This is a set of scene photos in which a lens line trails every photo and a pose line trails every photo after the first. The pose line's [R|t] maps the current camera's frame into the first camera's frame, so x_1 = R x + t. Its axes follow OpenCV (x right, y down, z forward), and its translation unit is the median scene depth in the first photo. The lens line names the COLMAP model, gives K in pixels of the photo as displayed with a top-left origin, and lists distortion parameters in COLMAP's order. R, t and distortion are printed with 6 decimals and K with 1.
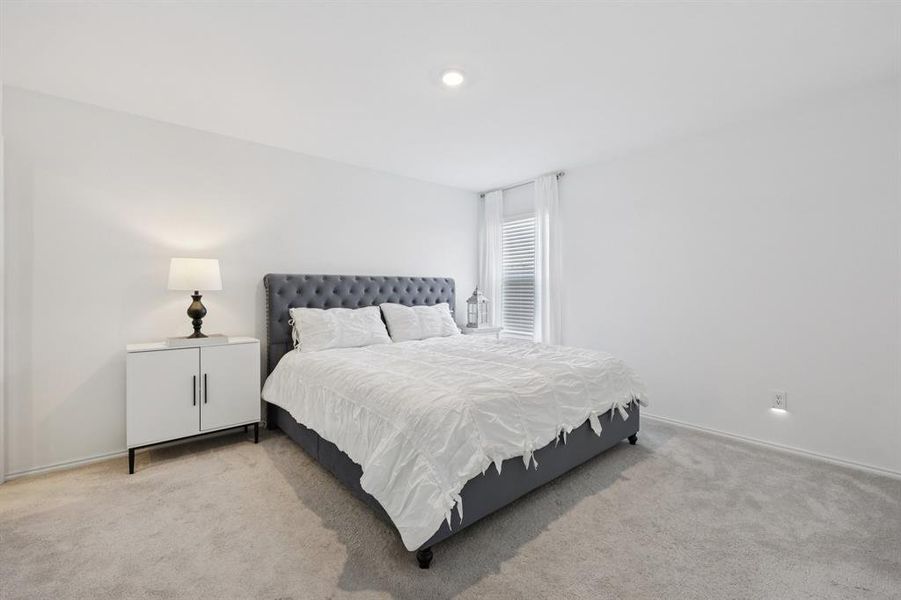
lens RADIAL K [[379.0, 0, 446.0], [0, 379.0, 297.7], [0, 0, 1]] dist [0.006866, -0.000590]
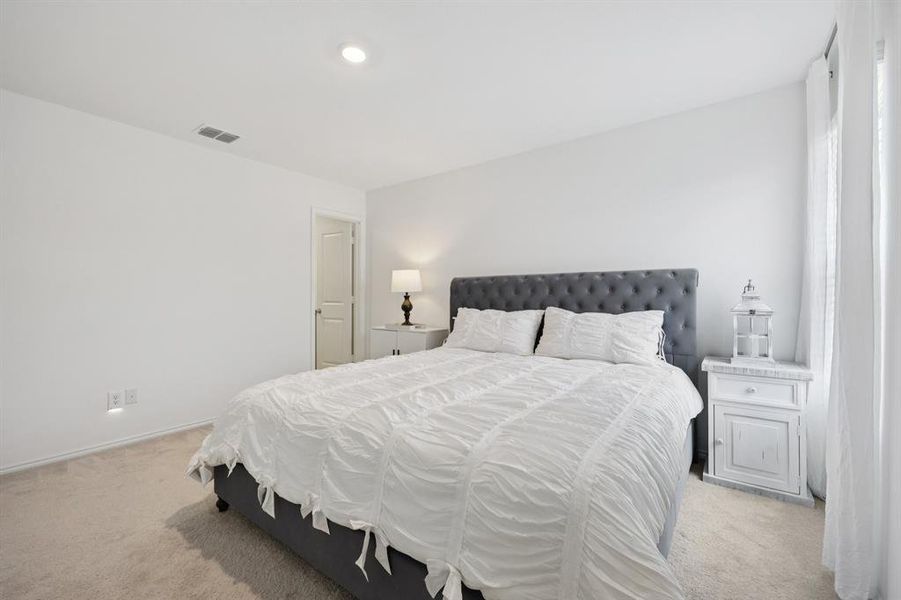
lens RADIAL K [[379.0, 0, 447.6], [0, 379.0, 295.1], [0, 0, 1]] dist [0.006866, -0.000590]
pose [[0.215026, 0.005353, -0.976594, 0.602242], [-0.010994, 0.999935, 0.003060, -0.010735], [0.976546, 0.010078, 0.215071, 0.650737]]
